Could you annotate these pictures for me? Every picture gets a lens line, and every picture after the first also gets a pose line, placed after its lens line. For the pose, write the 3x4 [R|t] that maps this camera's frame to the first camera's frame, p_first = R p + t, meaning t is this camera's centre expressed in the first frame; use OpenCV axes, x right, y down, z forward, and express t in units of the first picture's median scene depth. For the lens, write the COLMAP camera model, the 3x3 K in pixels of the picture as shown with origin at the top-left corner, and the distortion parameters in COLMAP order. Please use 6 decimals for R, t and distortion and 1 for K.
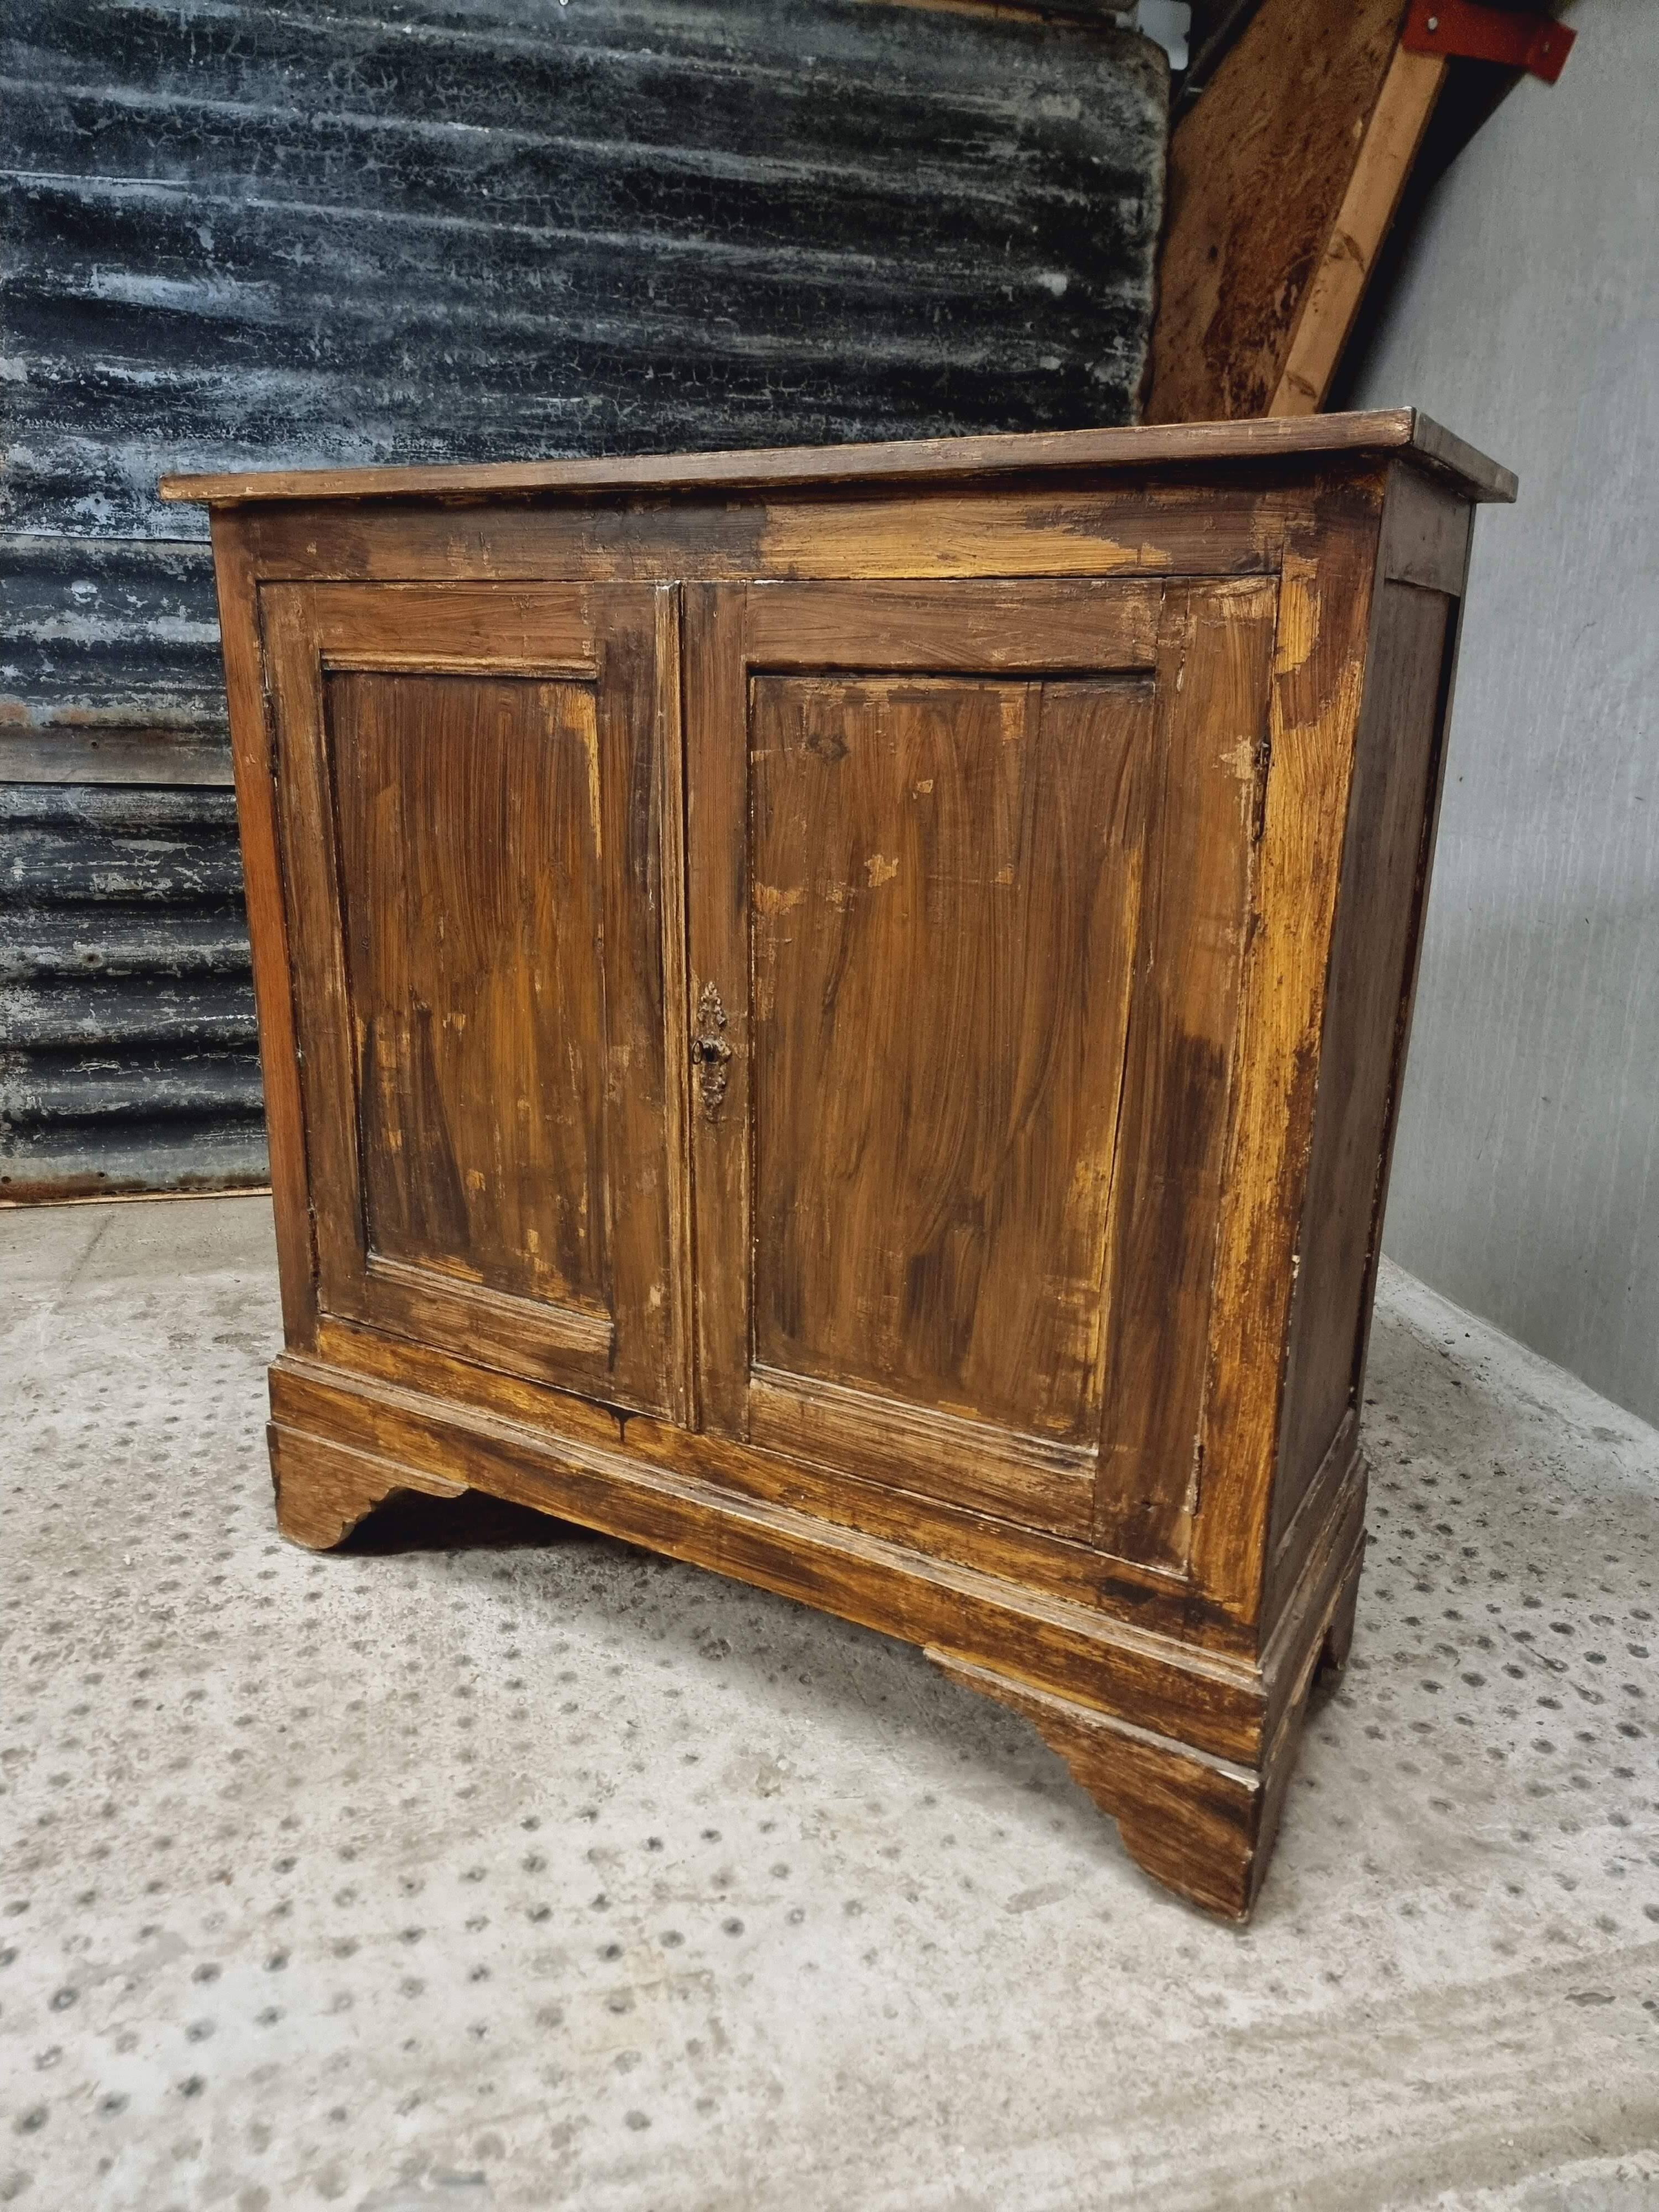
lens RADIAL K [[1540.1, 0, 814.8], [0, 1540.1, 1126.4], [0, 0, 1]] dist [0.074113, -0.068093]
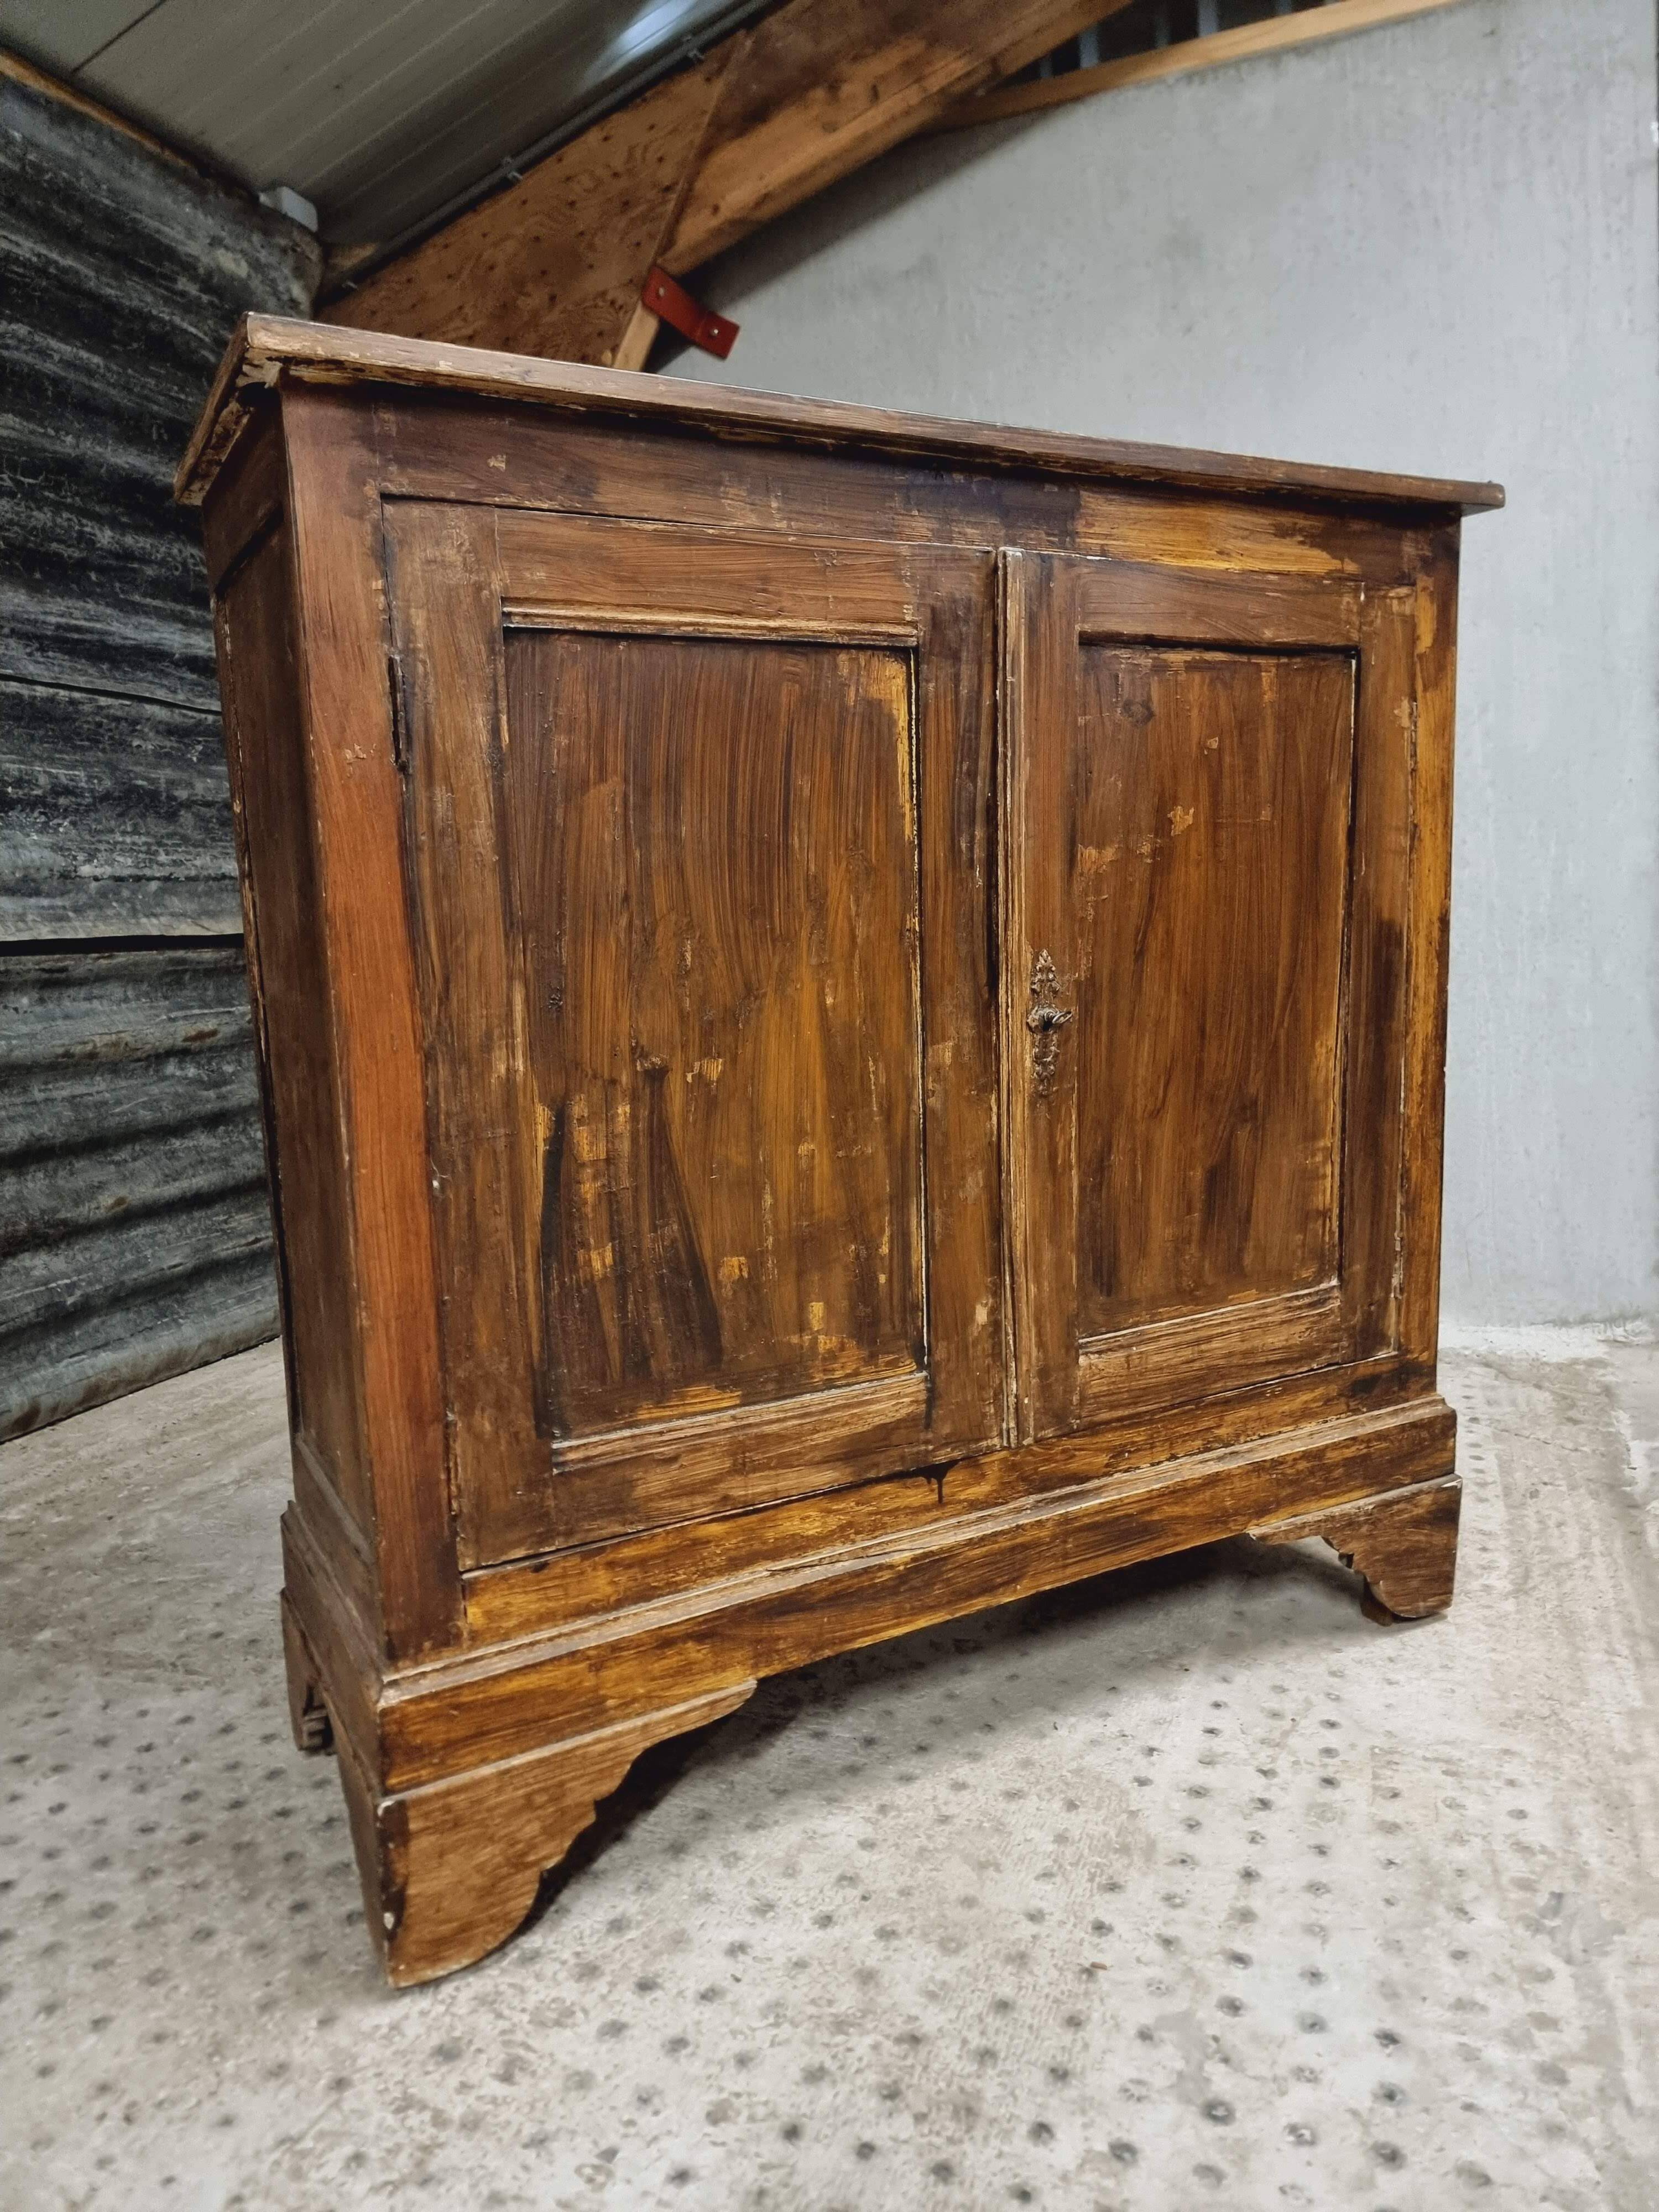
lens RADIAL K [[1540.0, 0, 839.8], [0, 1540.0, 1102.9], [0, 0, 1]] dist [0.069346, -0.057289]
pose [[0.516624, -0.157010, 0.841693, -1.013147], [0.284930, 0.958540, 0.003920, -0.041239], [-0.807412, 0.237798, 0.539942, 0.607757]]
